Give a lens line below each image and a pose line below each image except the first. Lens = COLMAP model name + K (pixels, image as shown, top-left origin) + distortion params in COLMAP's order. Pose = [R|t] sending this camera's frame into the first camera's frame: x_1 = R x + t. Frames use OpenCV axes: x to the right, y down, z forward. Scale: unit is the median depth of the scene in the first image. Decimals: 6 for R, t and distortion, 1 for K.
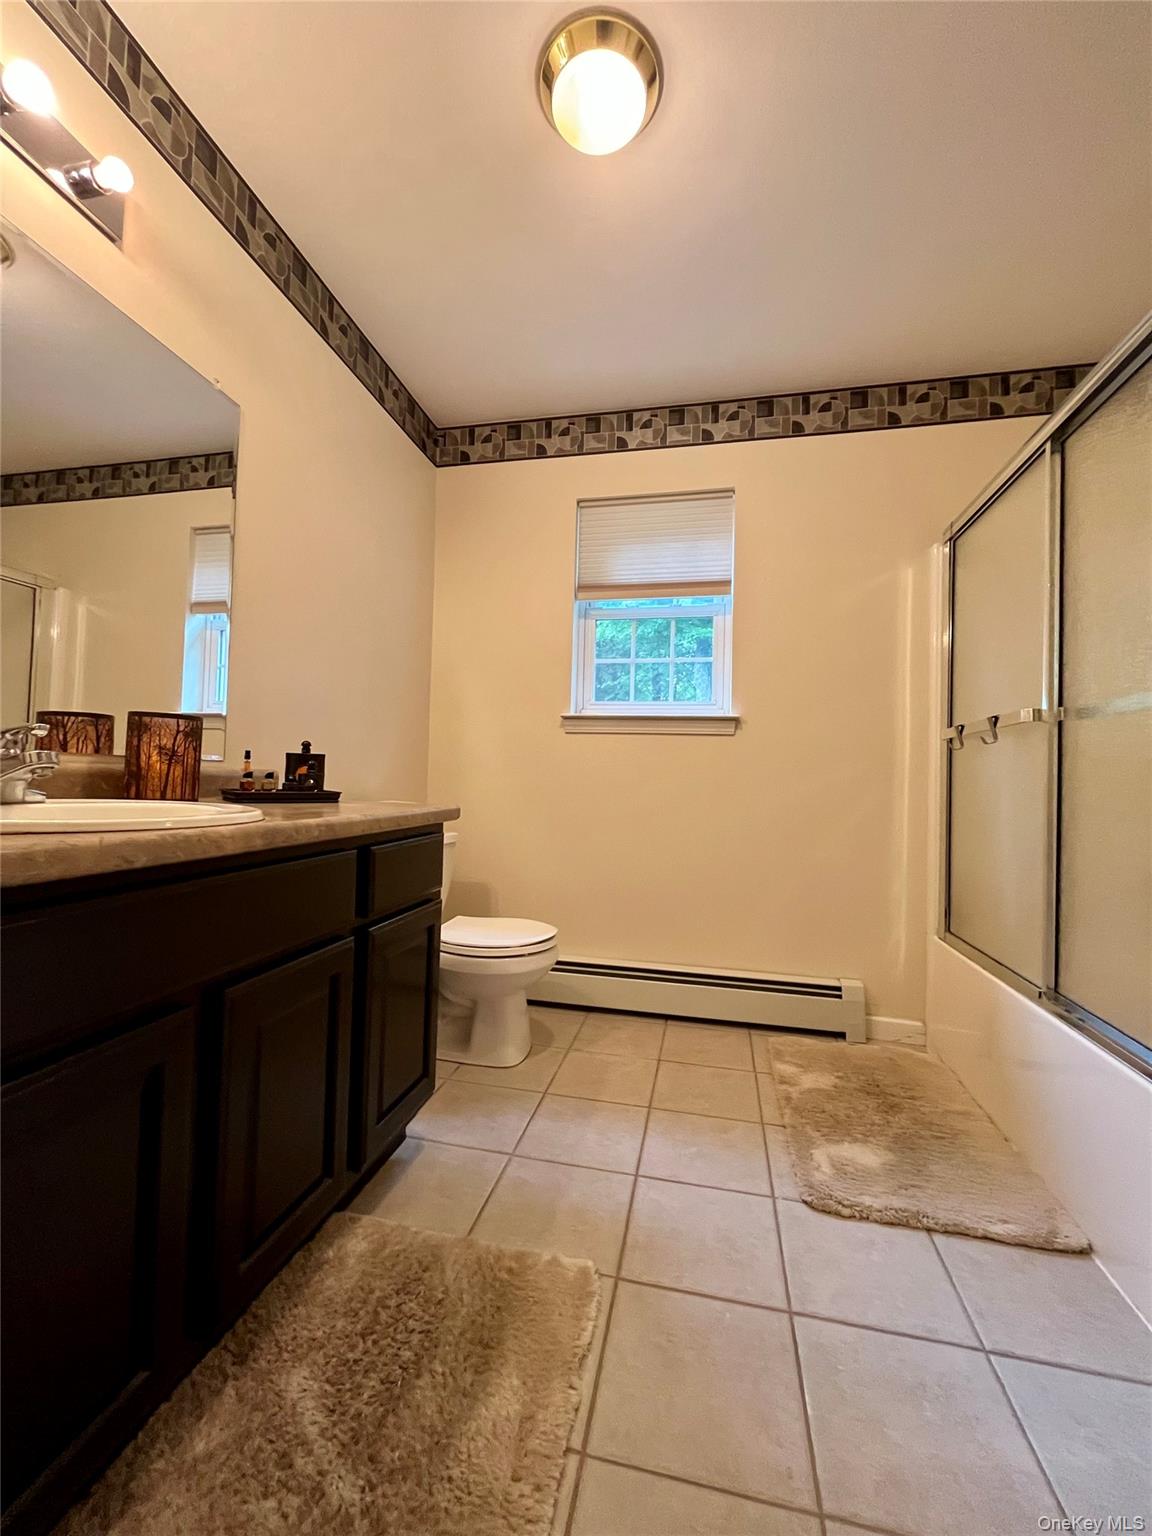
lens RADIAL K [[621.2, 0, 575.5], [0, 621.2, 766.6], [0, 0, 1]] dist [-0.003335, 0.000004]
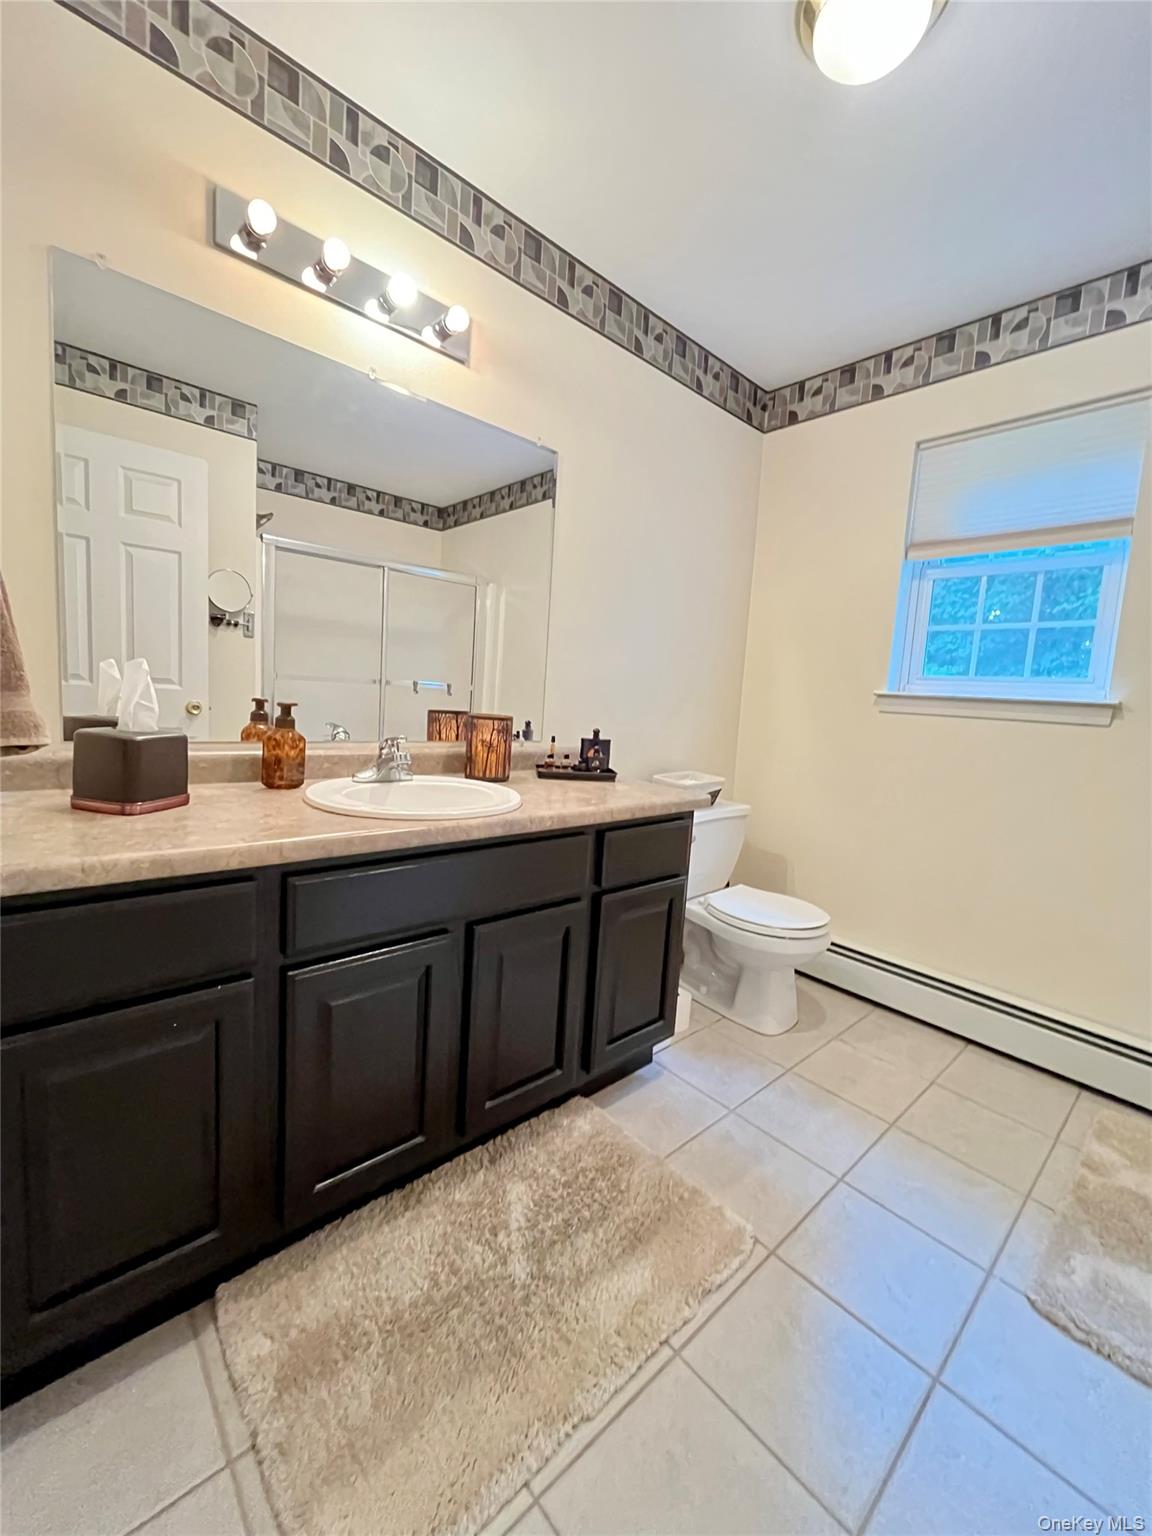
lens RADIAL K [[621.2, 0, 576.2], [0, 621.2, 766.4], [0, 0, 1]] dist [-0.003335, 0.000004]
pose [[0.809586, 0.091182, -0.579876, 0.301263], [-0.026327, 0.992508, 0.119311, -0.134702], [0.586411, -0.081326, 0.805921, -0.019613]]
